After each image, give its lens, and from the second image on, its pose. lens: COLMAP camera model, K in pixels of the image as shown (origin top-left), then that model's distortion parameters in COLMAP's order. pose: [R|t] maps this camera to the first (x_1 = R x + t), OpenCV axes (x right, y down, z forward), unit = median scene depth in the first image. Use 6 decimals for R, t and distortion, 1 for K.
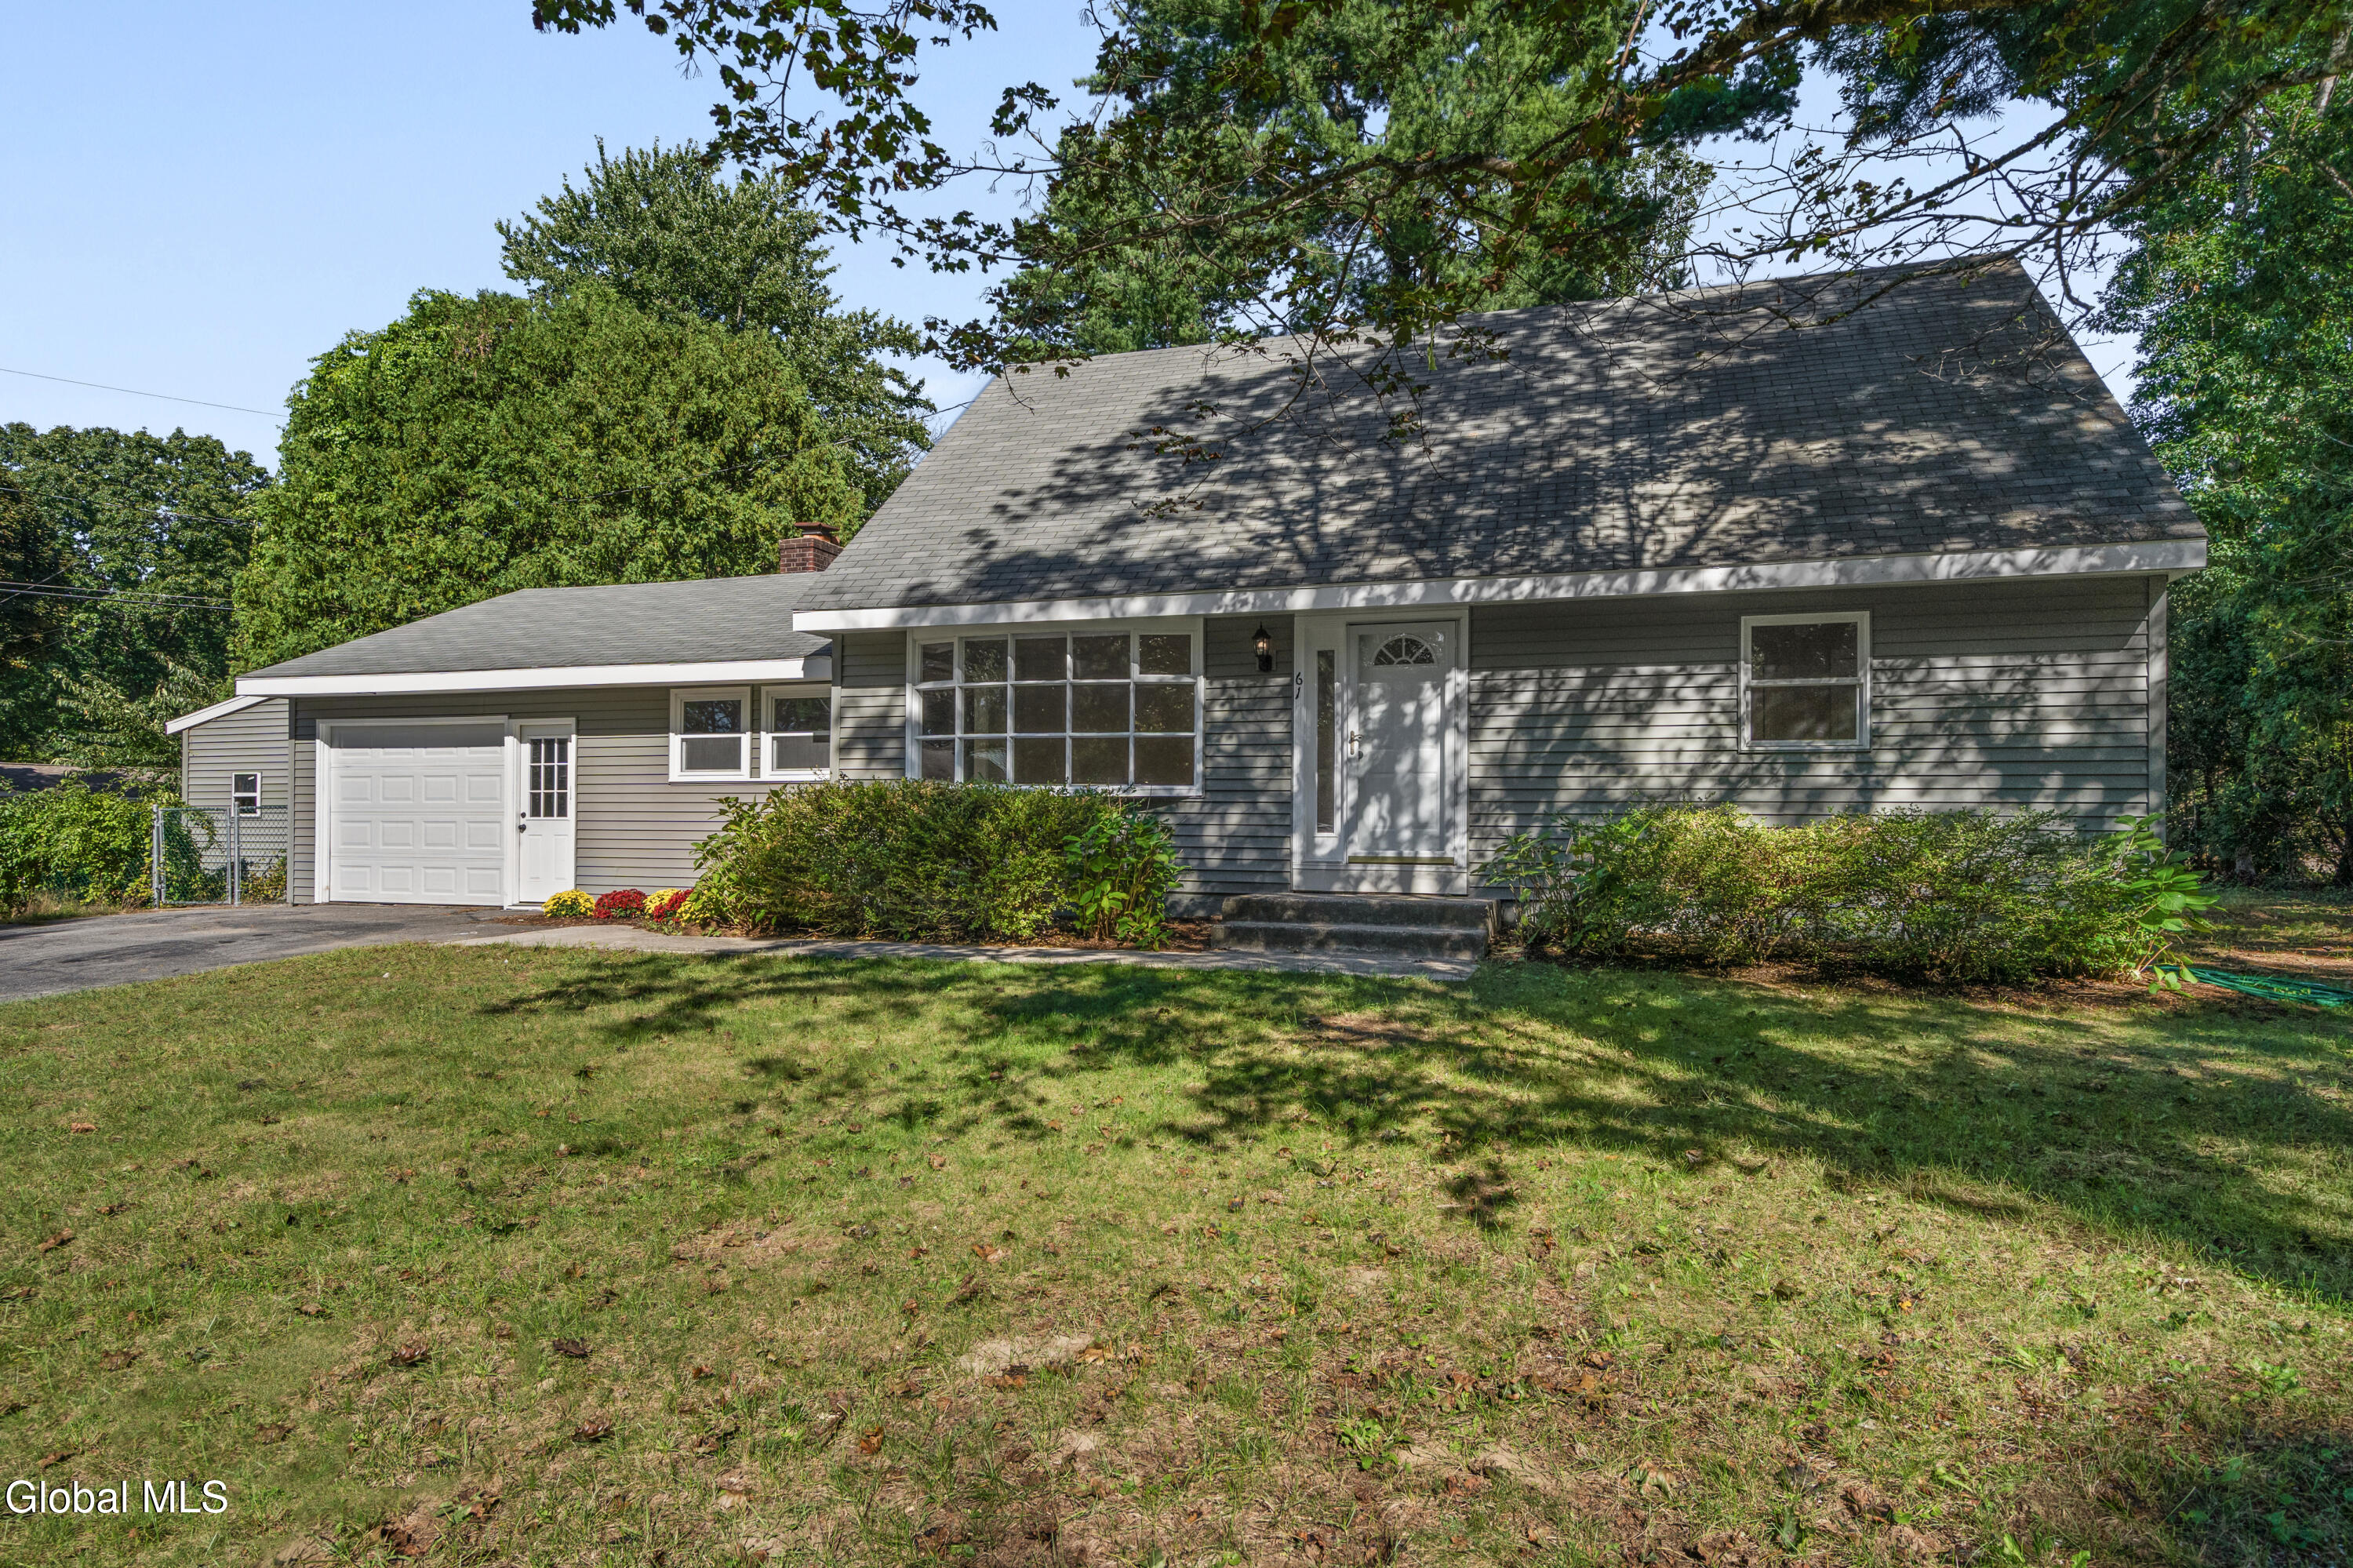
lens RADIAL K [[1315.6, 0, 1178.4], [0, 1315.6, 780.6], [0, 0, 1]] dist [-0.003855, 0.000193]
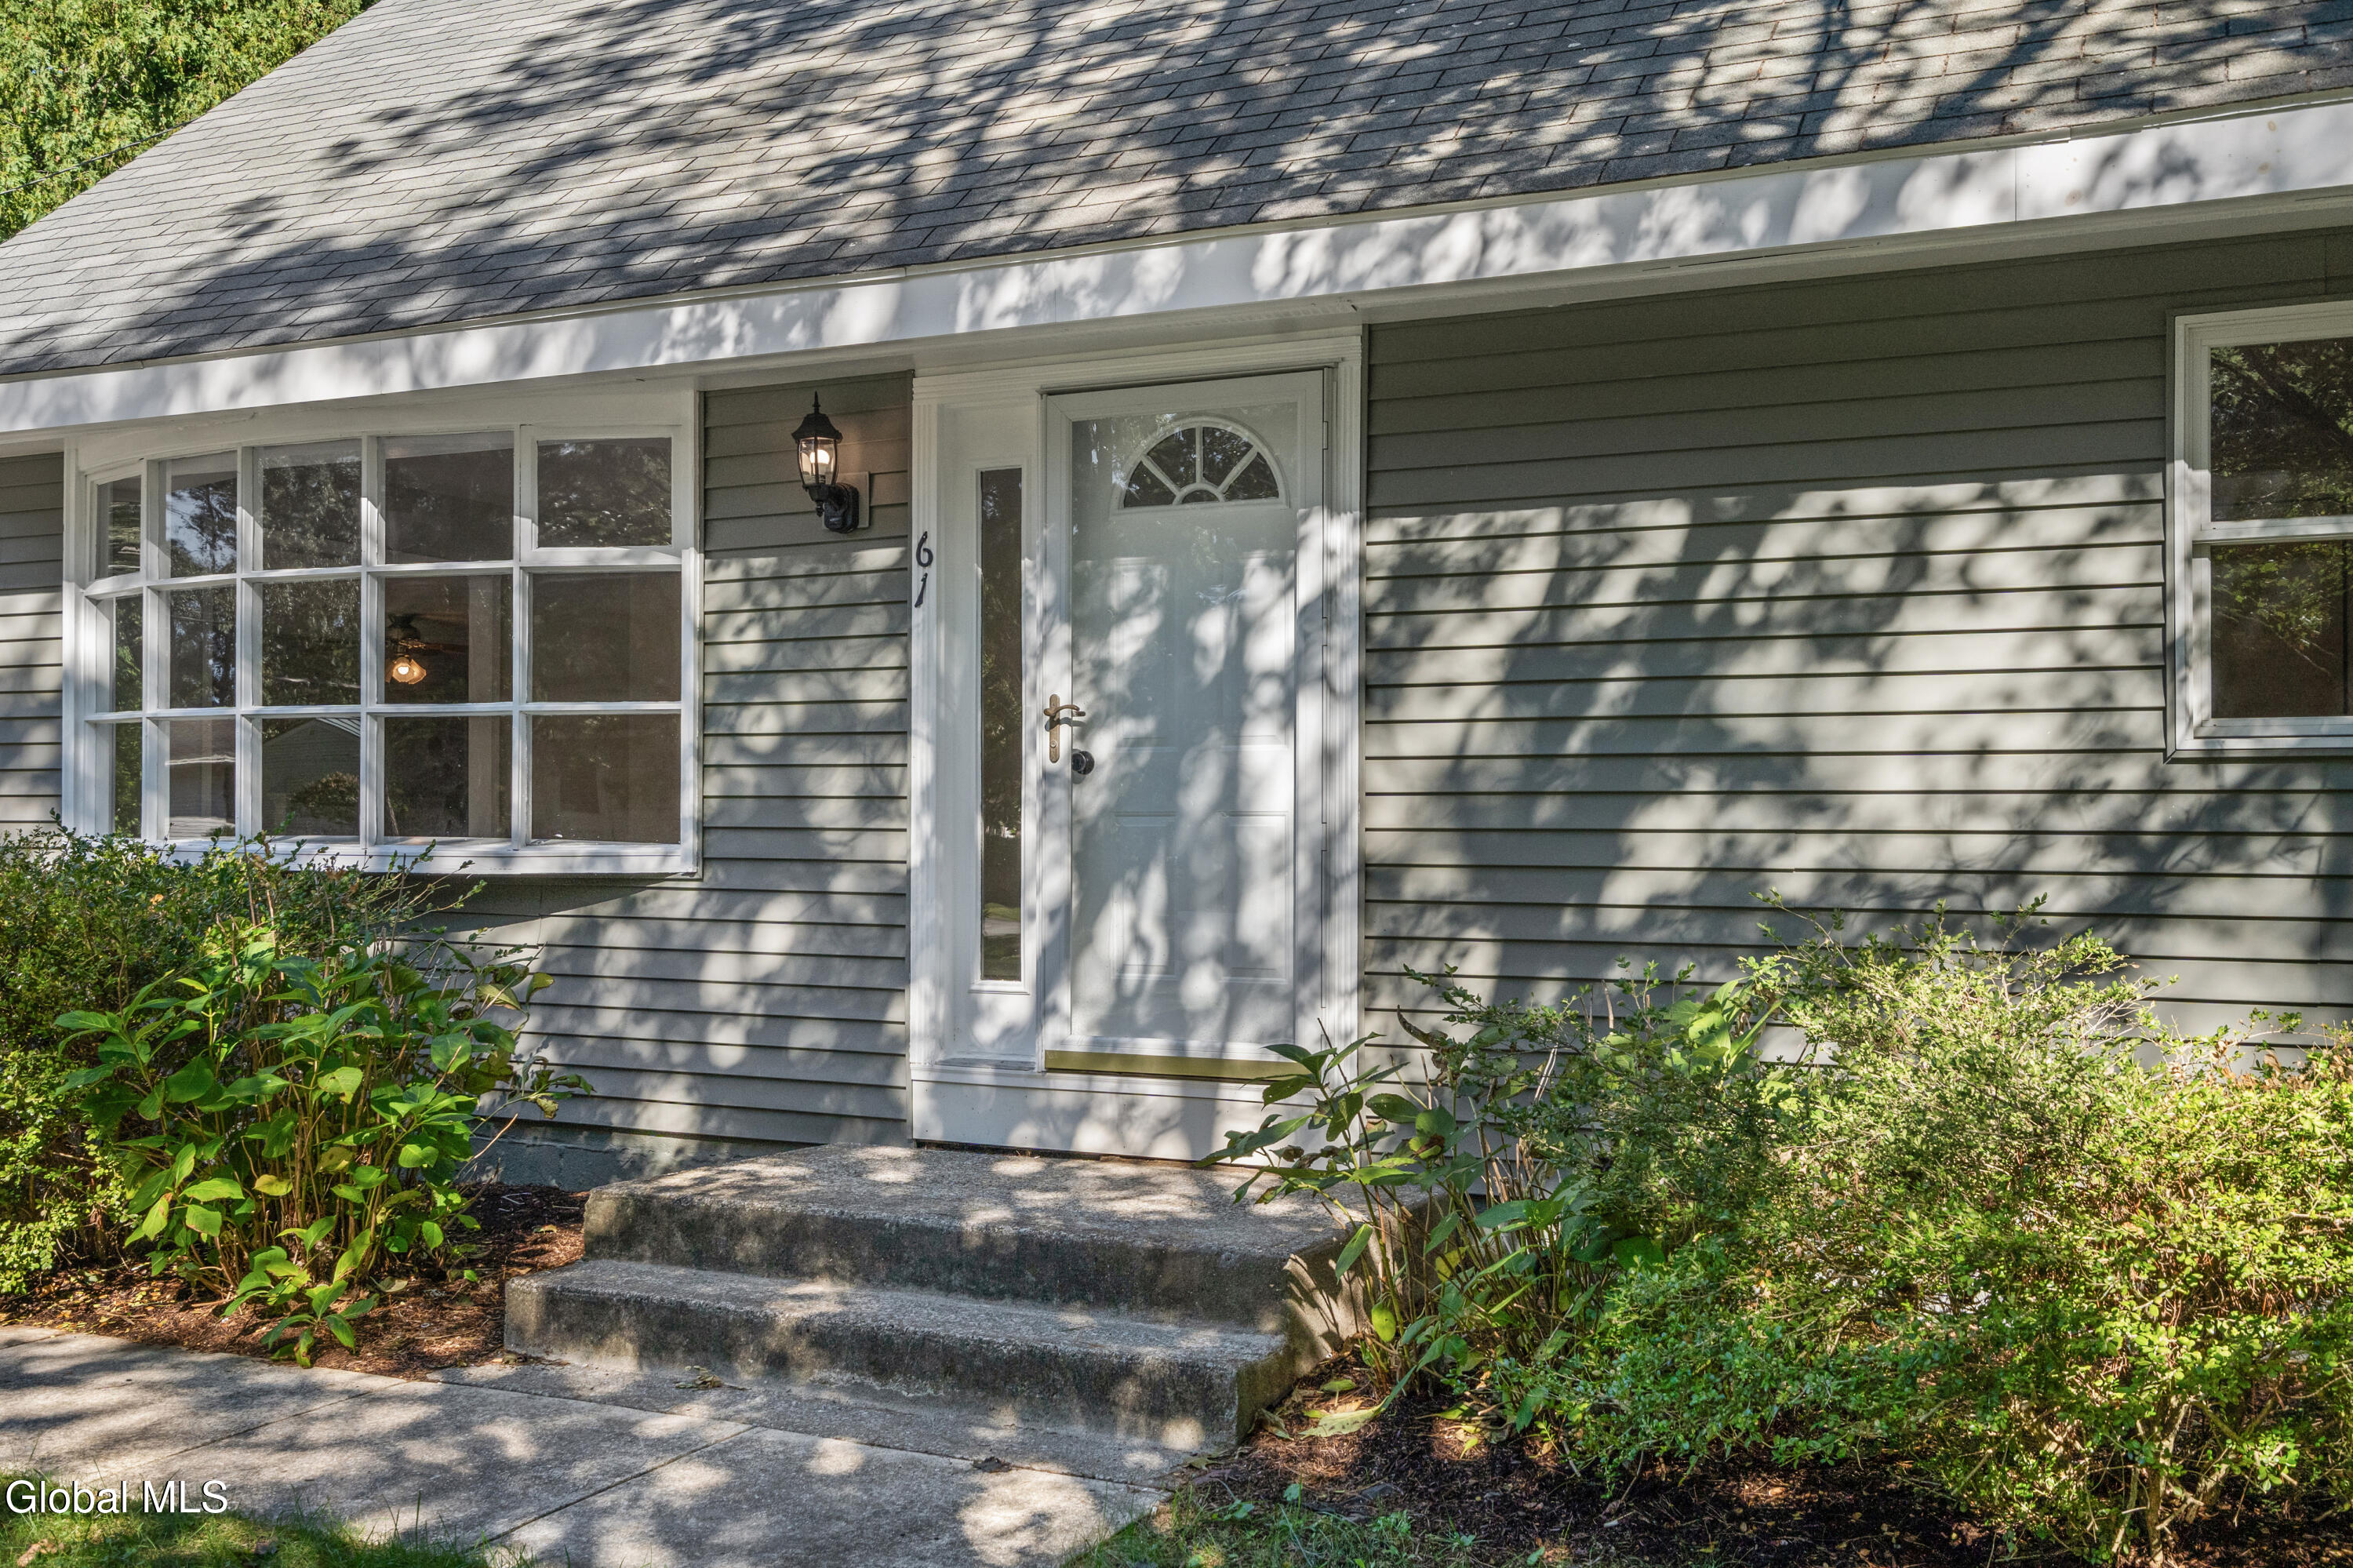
lens RADIAL K [[2210.2, 0, 1175.1], [0, 2210.2, 785.6], [0, 0, 1]] dist [-0.006305, 0.000000]
pose [[0.992899, -0.002371, -0.118937, 0.239978], [0.003046, 0.999980, 0.005493, -0.017016], [0.118921, -0.005817, 0.992887, 0.427453]]
